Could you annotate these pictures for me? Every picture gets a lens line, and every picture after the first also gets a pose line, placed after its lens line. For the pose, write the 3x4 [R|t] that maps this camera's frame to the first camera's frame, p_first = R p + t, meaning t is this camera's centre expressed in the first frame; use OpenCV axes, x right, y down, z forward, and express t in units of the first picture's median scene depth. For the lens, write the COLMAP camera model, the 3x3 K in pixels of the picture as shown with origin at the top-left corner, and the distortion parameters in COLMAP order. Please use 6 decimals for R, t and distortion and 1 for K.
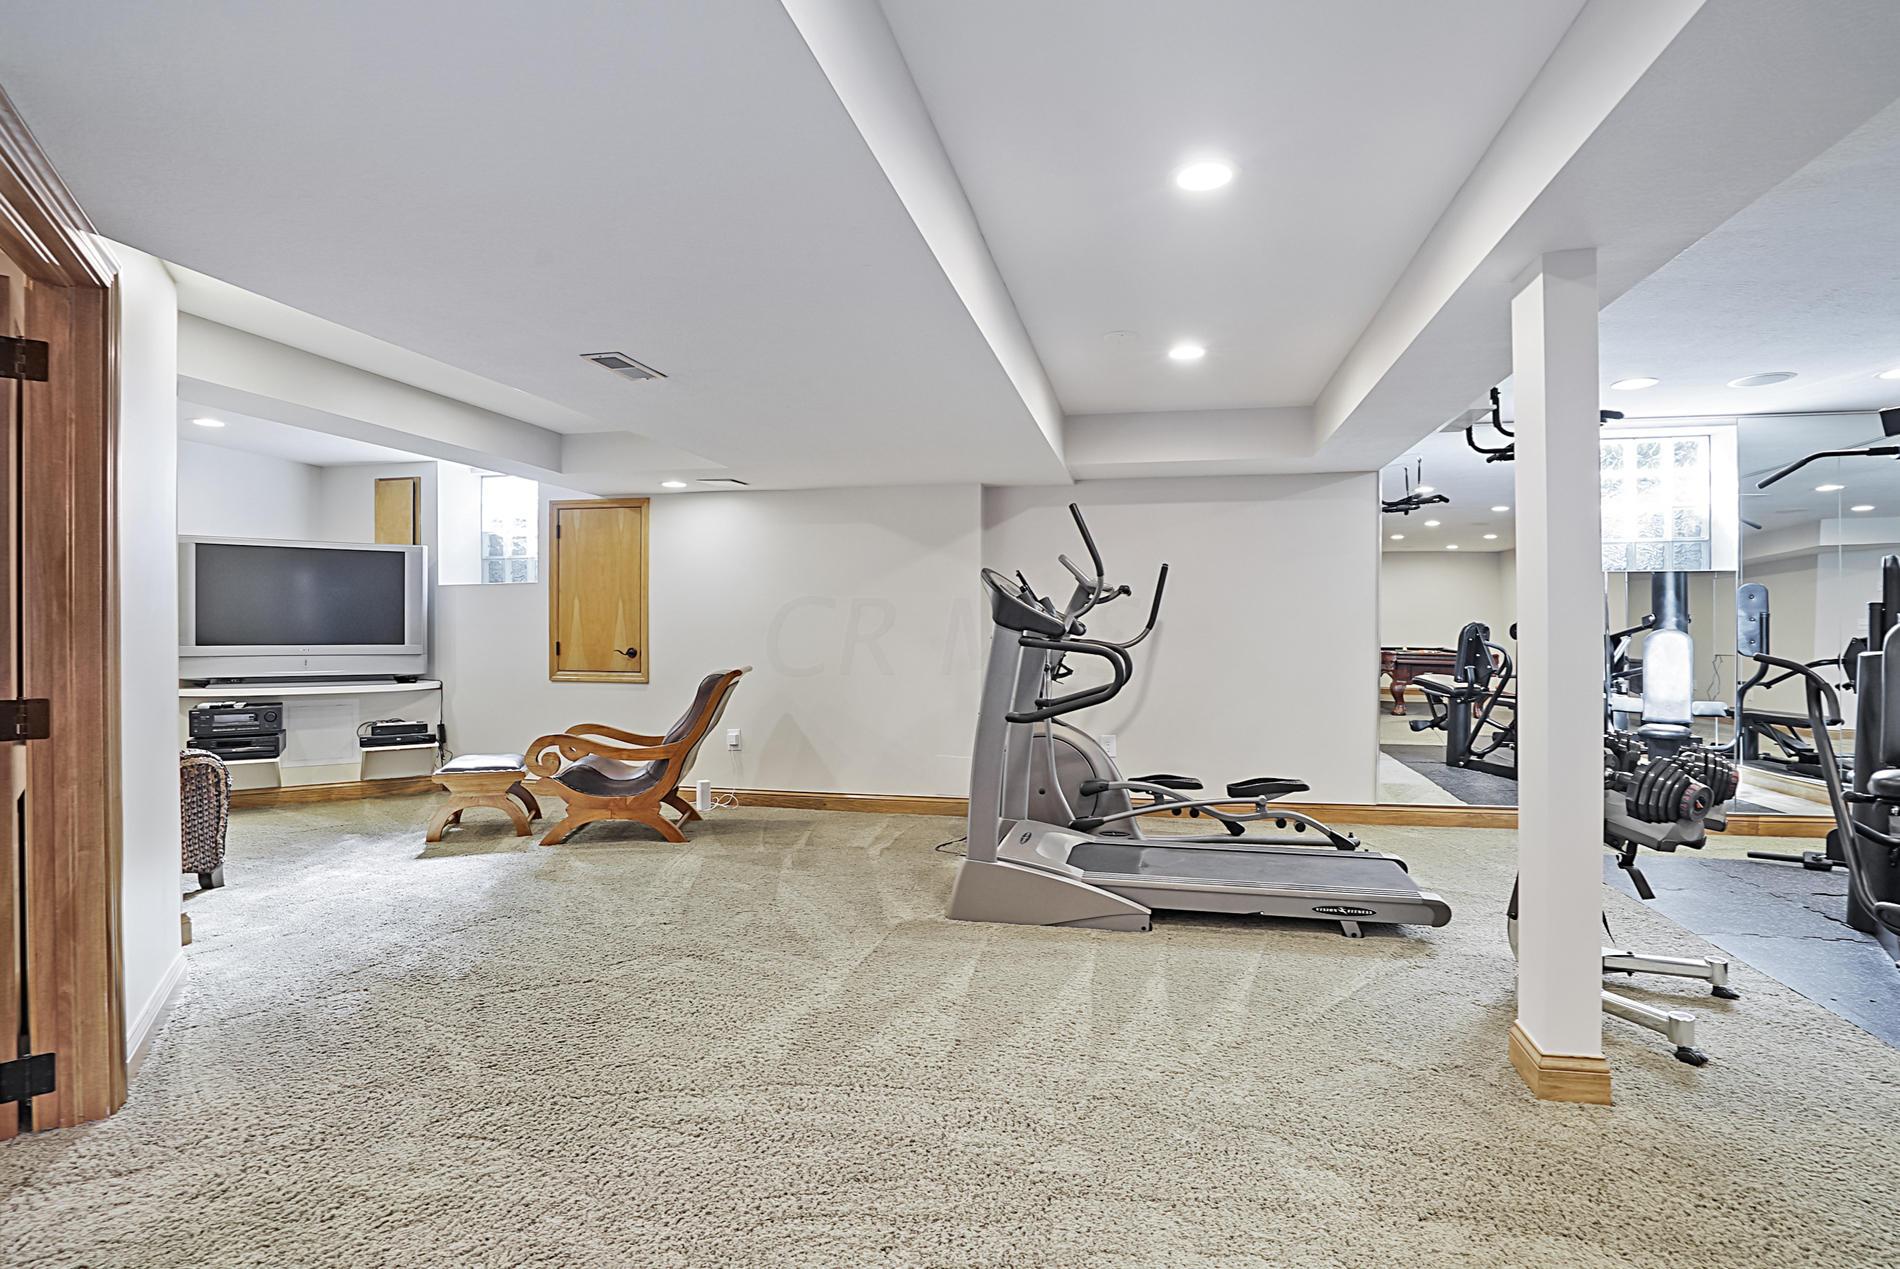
lens RADIAL K [[888.9, 0, 951.7], [0, 888.9, 632.1], [0, 0, 1]] dist [-0.020054, 0.000371]
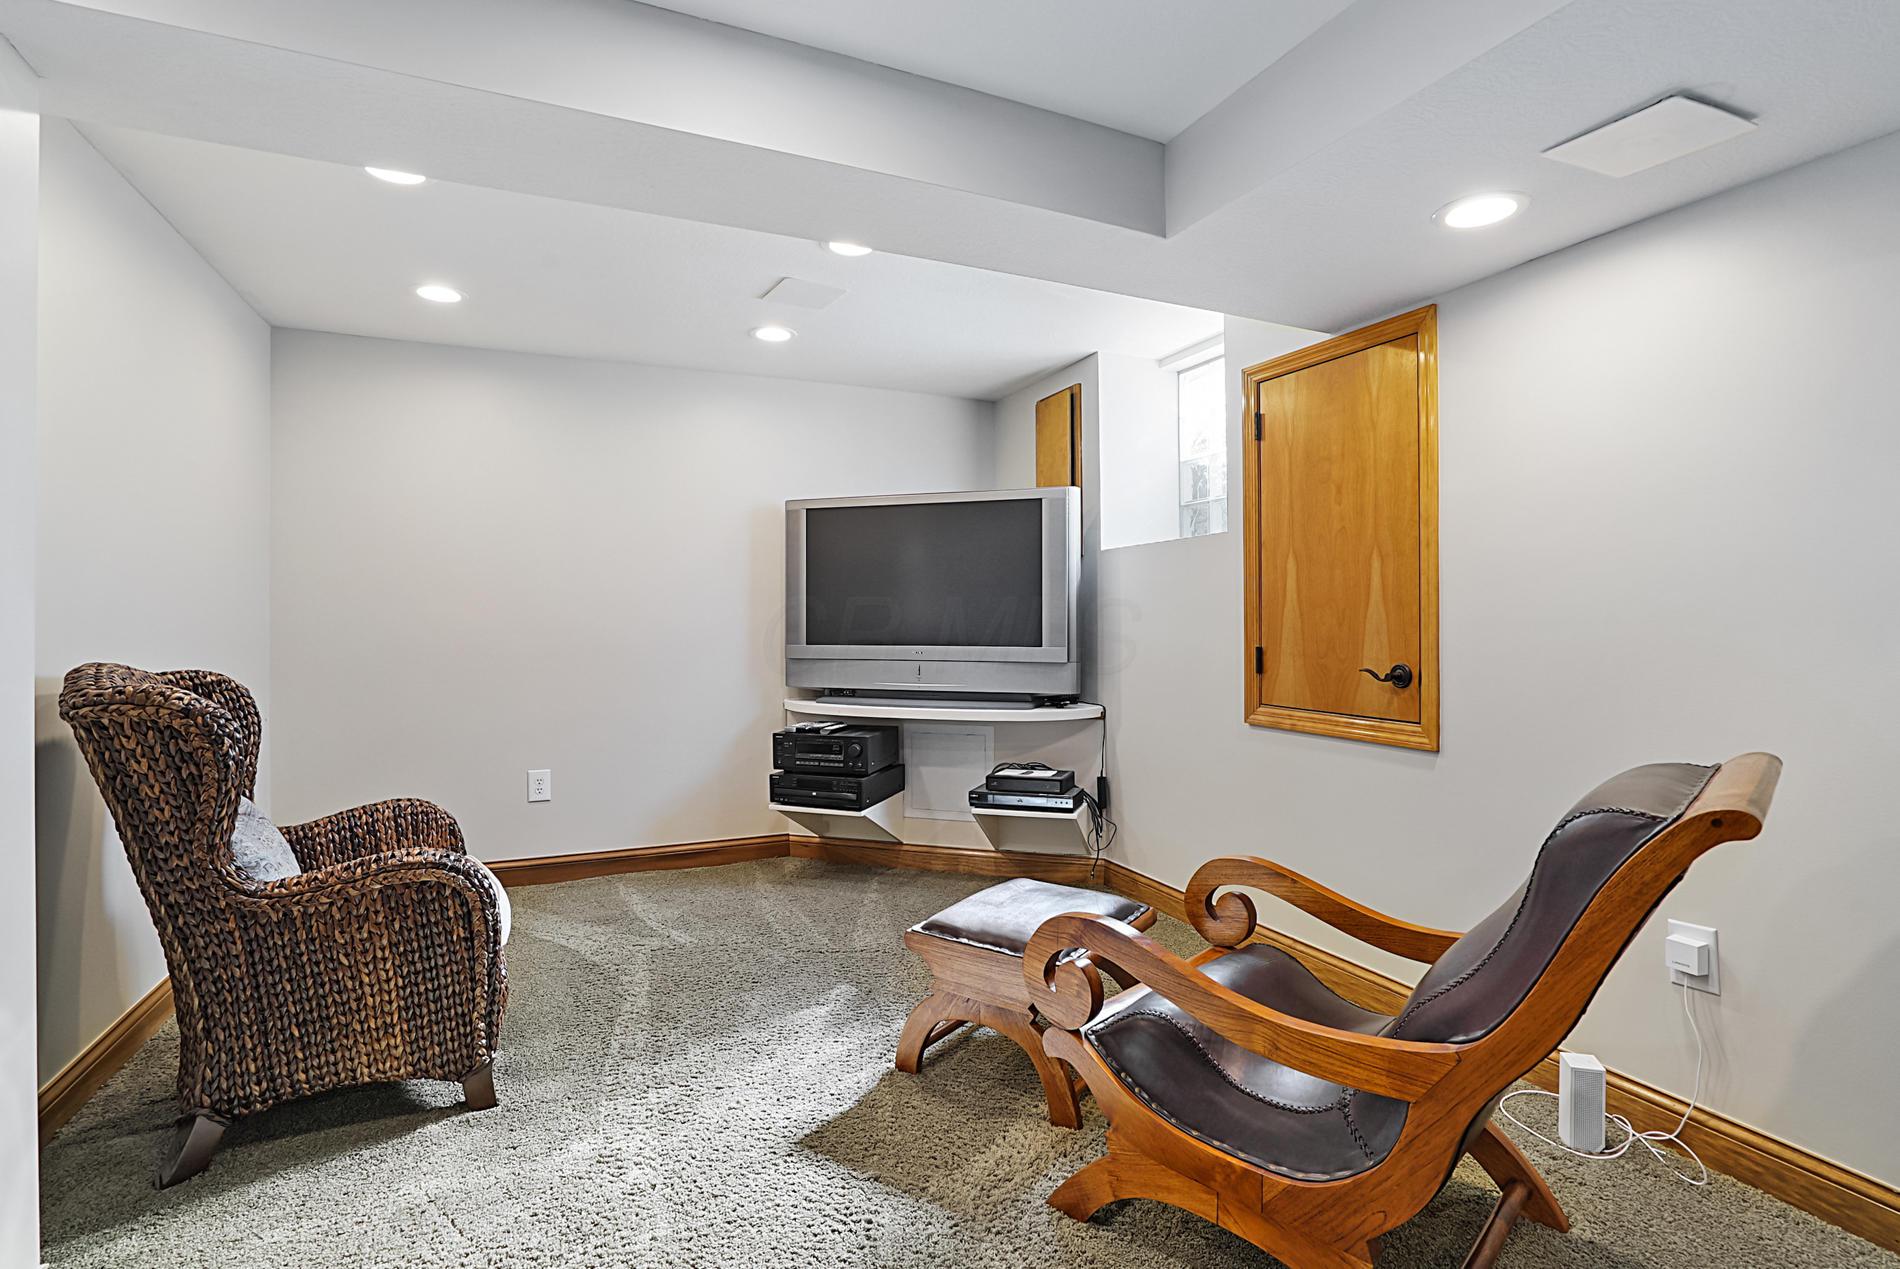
lens RADIAL K [[888.9, 0, 982.7], [0, 888.9, 615.4], [0, 0, 1]] dist [-0.020054, 0.000371]
pose [[0.609991, -0.007175, -0.792376, -0.144538], [-0.000351, 0.999956, -0.009325, -0.002183], [0.792408, 0.005966, 0.609962, 0.578176]]
